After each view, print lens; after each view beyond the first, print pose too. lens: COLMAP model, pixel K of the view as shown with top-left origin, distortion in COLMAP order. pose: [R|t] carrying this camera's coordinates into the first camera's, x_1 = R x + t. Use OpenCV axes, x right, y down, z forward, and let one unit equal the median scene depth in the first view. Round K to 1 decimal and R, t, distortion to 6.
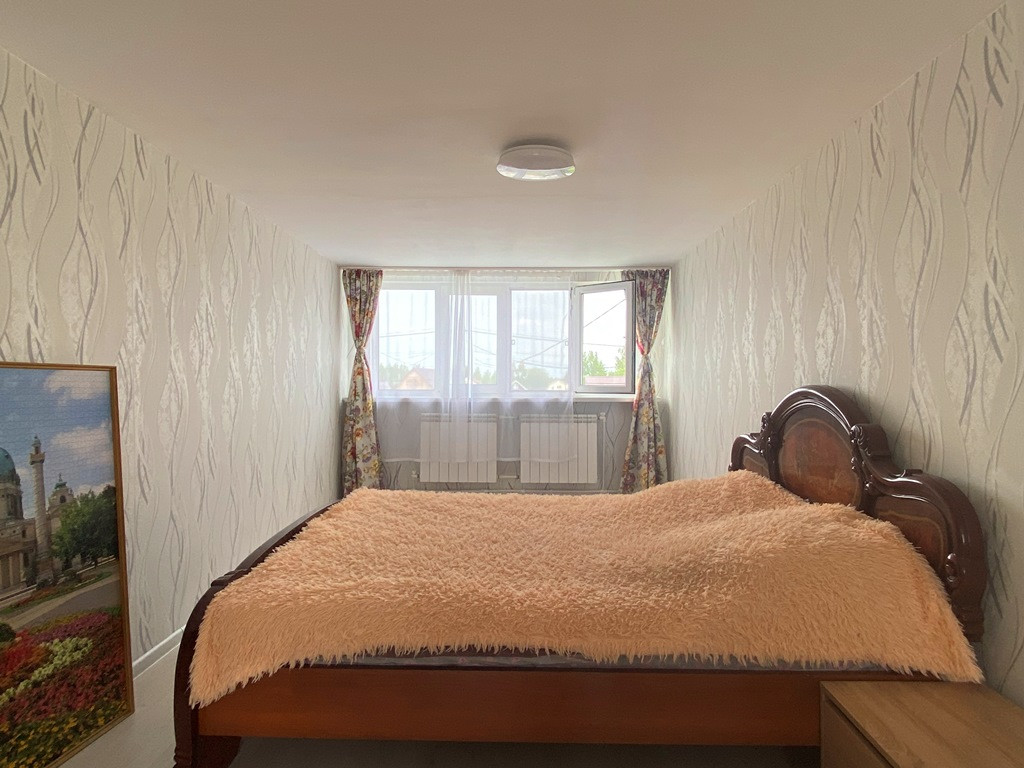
lens RADIAL K [[609.6, 0, 508.7], [0, 609.6, 393.0], [0, 0, 1]] dist [0.002293, -0.003104]
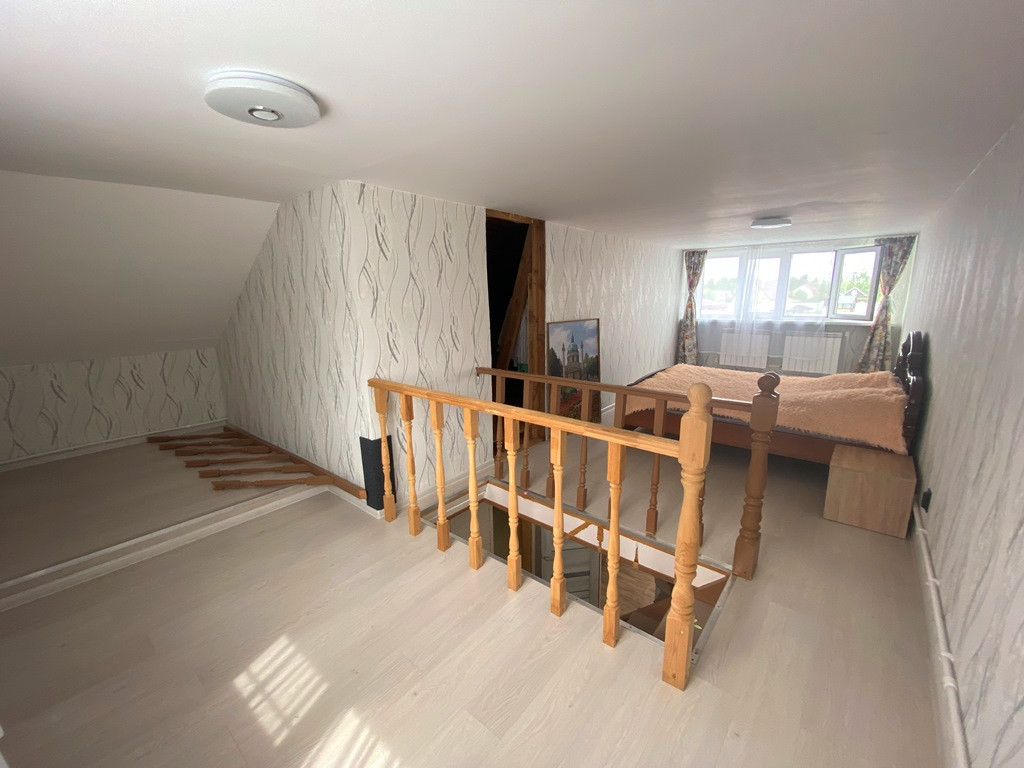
lens RADIAL K [[408.1, 0, 507.2], [0, 408.1, 381.4], [0, 0, 1]] dist [0.003144, -0.011684]
pose [[0.774364, 0.114697, -0.622257, 0.145783], [0.009909, 0.981114, 0.193175, -0.056727], [0.632662, -0.155754, 0.758603, -0.409081]]
